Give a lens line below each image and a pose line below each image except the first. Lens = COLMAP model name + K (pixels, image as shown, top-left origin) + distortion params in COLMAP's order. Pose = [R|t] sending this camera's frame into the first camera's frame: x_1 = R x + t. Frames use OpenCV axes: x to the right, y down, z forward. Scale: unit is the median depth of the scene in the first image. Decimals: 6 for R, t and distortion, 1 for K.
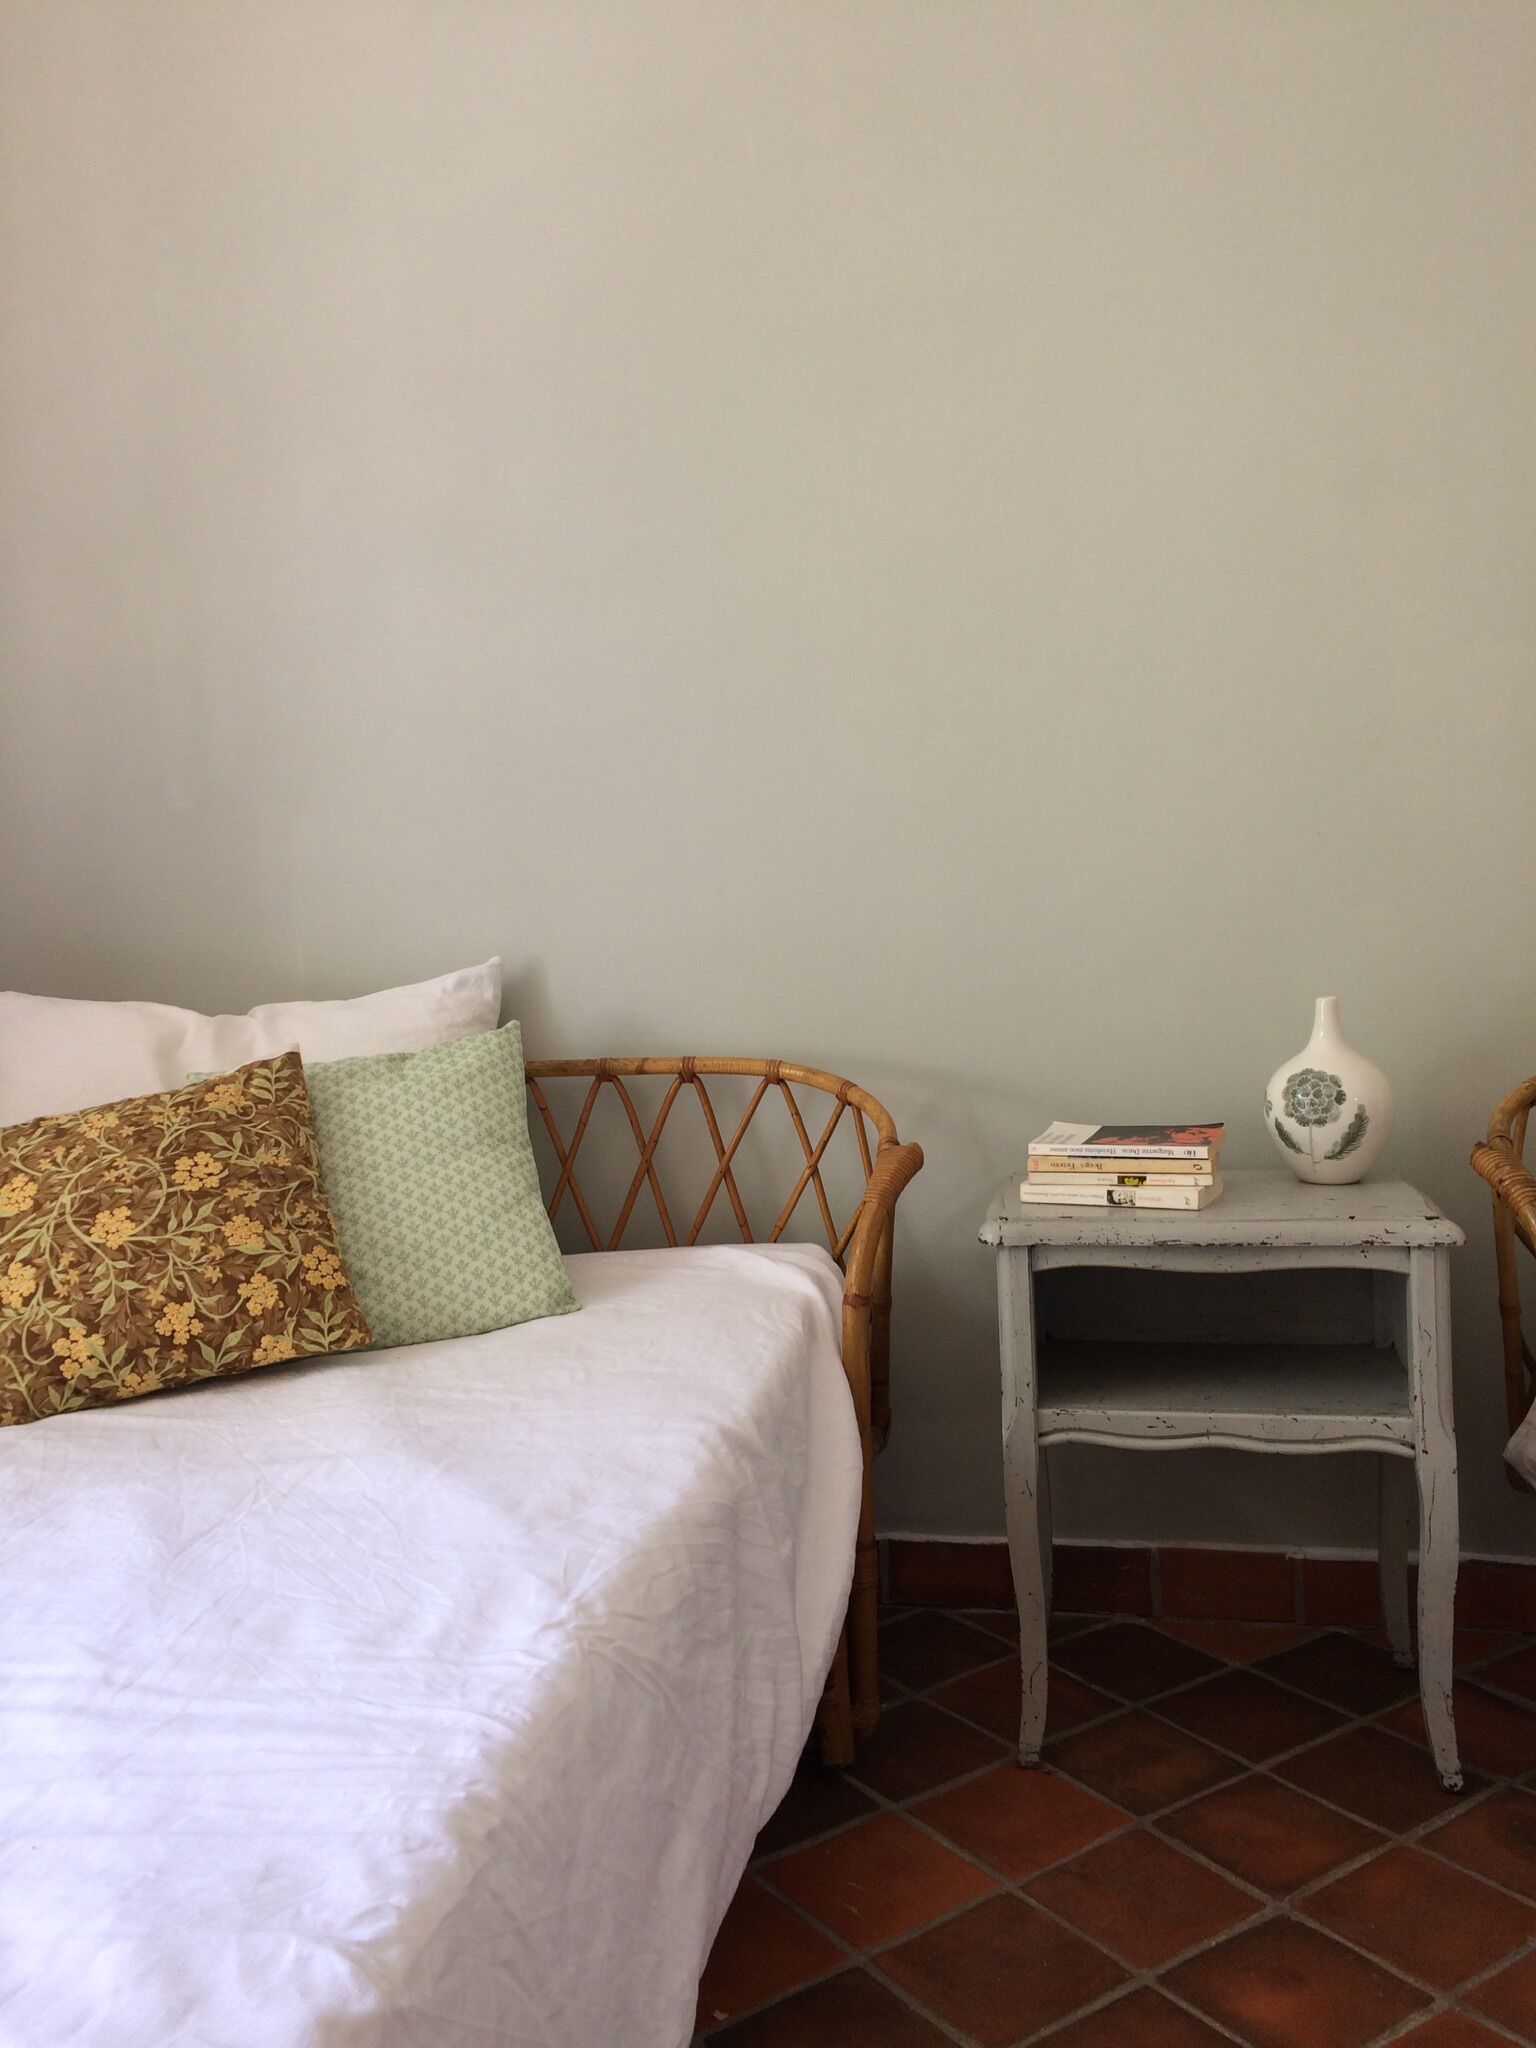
lens RADIAL K [[1739.2, 0, 775.3], [0, 1739.2, 1010.5], [0, 0, 1]] dist [0.080530, -0.110878]
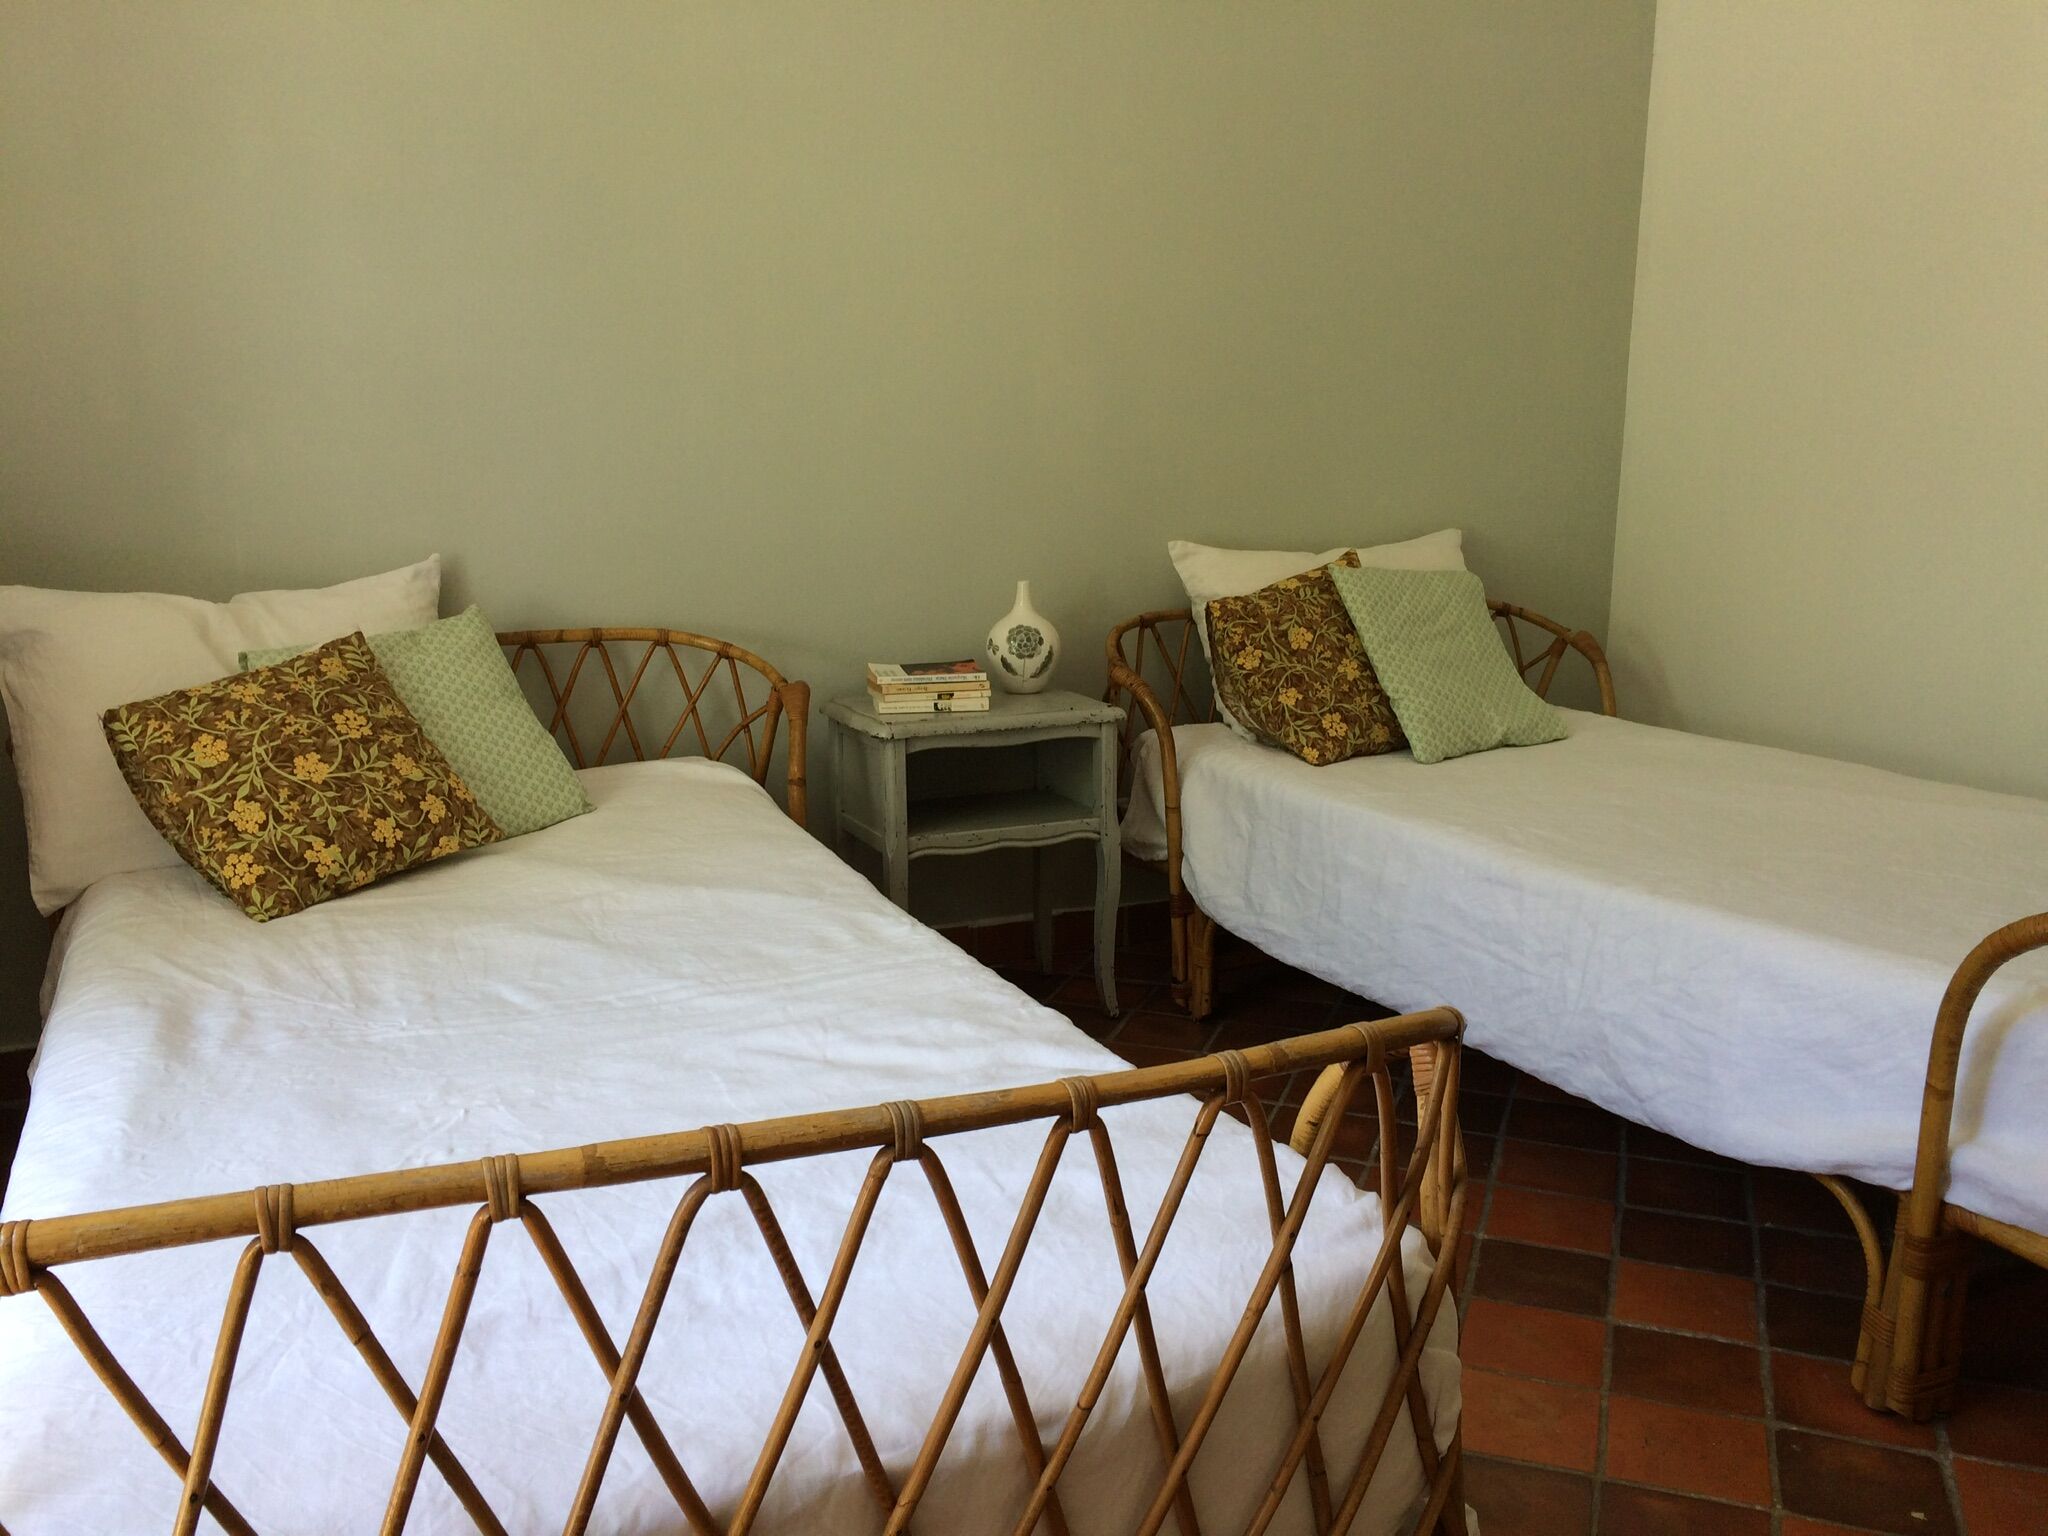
lens RADIAL K [[1739.2, 0, 1021.9], [0, 1739.2, 768.7], [0, 0, 1]] dist [0.080530, -0.110878]
pose [[0.814032, -0.075032, 0.575954, -0.695906], [0.009397, 0.993192, 0.116106, -0.023792], [-0.580744, -0.089102, 0.809195, -0.372029]]
